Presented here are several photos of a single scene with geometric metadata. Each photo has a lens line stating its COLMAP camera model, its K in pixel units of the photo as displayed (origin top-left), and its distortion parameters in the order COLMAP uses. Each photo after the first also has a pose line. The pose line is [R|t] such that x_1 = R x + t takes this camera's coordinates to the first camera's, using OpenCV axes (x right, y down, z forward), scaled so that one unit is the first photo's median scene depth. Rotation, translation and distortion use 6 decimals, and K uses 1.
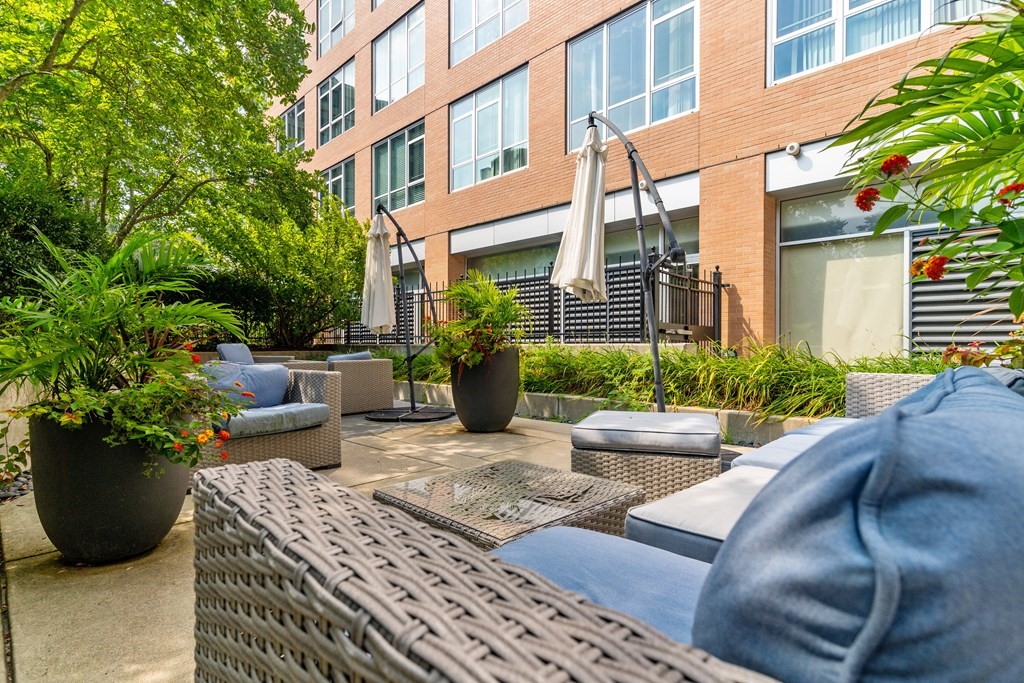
lens RADIAL K [[511.8, 0, 515.0], [0, 511.8, 329.4], [0, 0, 1]] dist [0.005191, 0.001097]
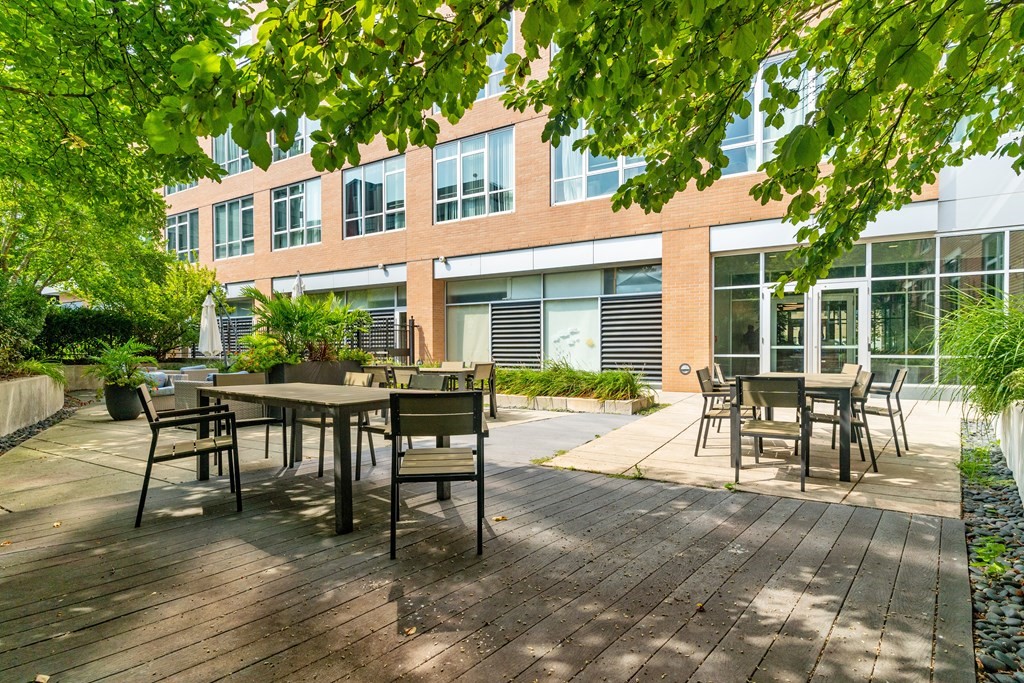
lens RADIAL K [[531.5, 0, 512.0], [0, 531.5, 341.5], [0, 0, 1]] dist [0.002663, 0.000394]
pose [[0.974536, -0.001146, 0.224227, 0.215247], [-0.001355, 0.999939, 0.011002, -0.035663], [-0.224226, -0.011026, 0.974475, -0.670570]]
